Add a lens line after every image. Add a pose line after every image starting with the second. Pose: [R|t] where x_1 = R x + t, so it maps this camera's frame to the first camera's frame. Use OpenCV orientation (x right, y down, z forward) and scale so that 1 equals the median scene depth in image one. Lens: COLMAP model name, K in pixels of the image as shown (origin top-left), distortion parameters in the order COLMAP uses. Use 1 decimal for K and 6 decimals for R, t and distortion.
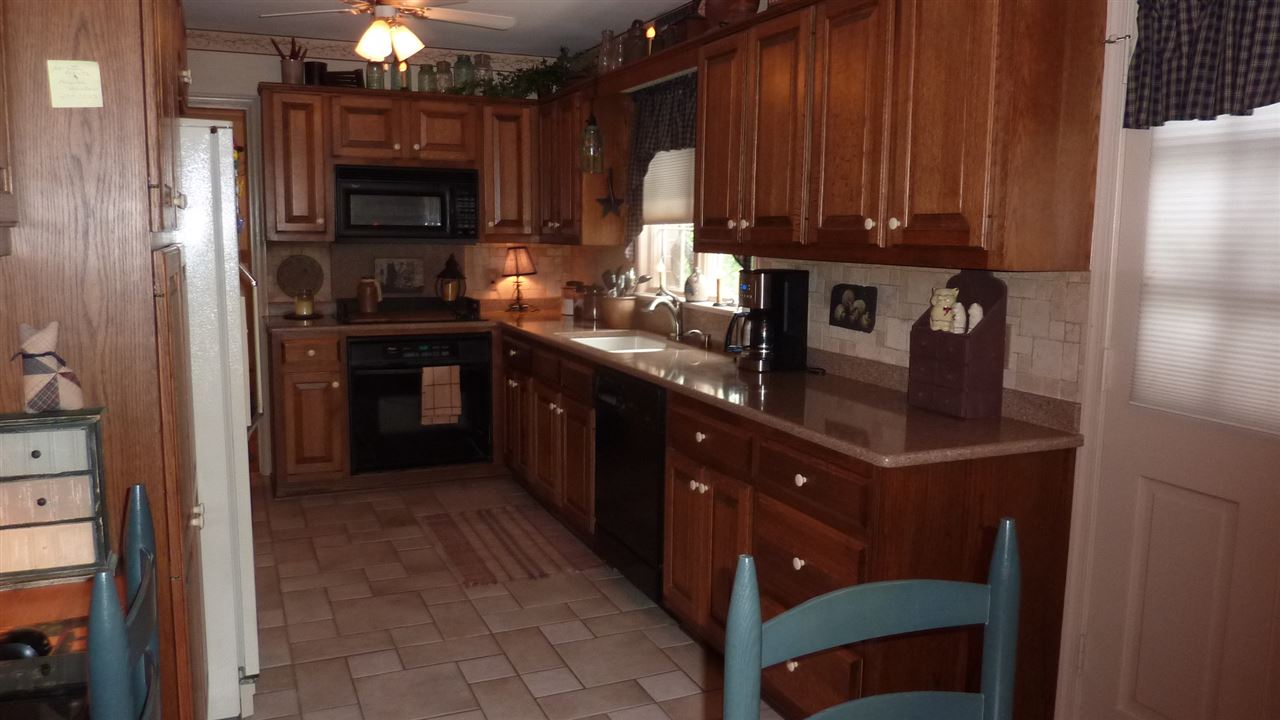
lens RADIAL K [[976.5, 0, 678.1], [0, 976.5, 348.6], [0, 0, 1]] dist [-0.008660, -0.022341]
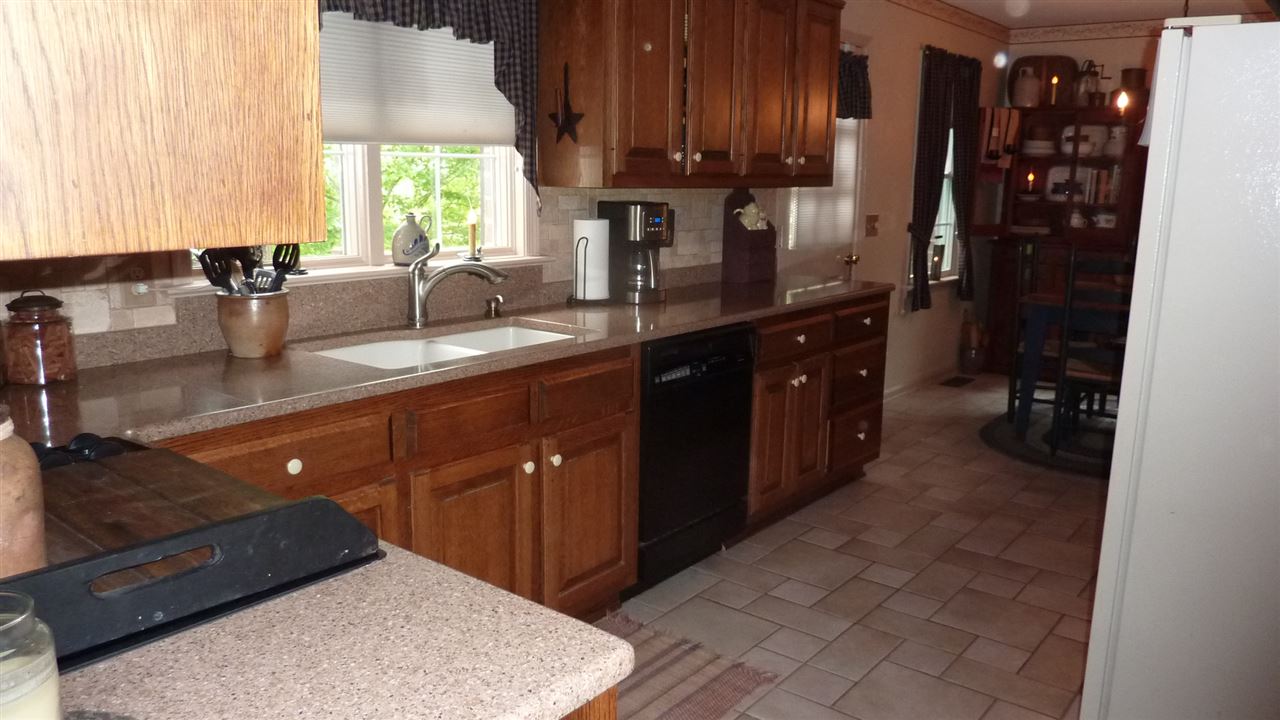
lens RADIAL K [[976.5, 0, 644.8], [0, 976.5, 363.3], [0, 0, 1]] dist [-0.008660, -0.022341]
pose [[-0.470240, -0.195091, 0.860706, -0.869621], [0.077693, 0.962323, 0.260571, -0.196425], [-0.879112, 0.189402, -0.437366, 1.591809]]
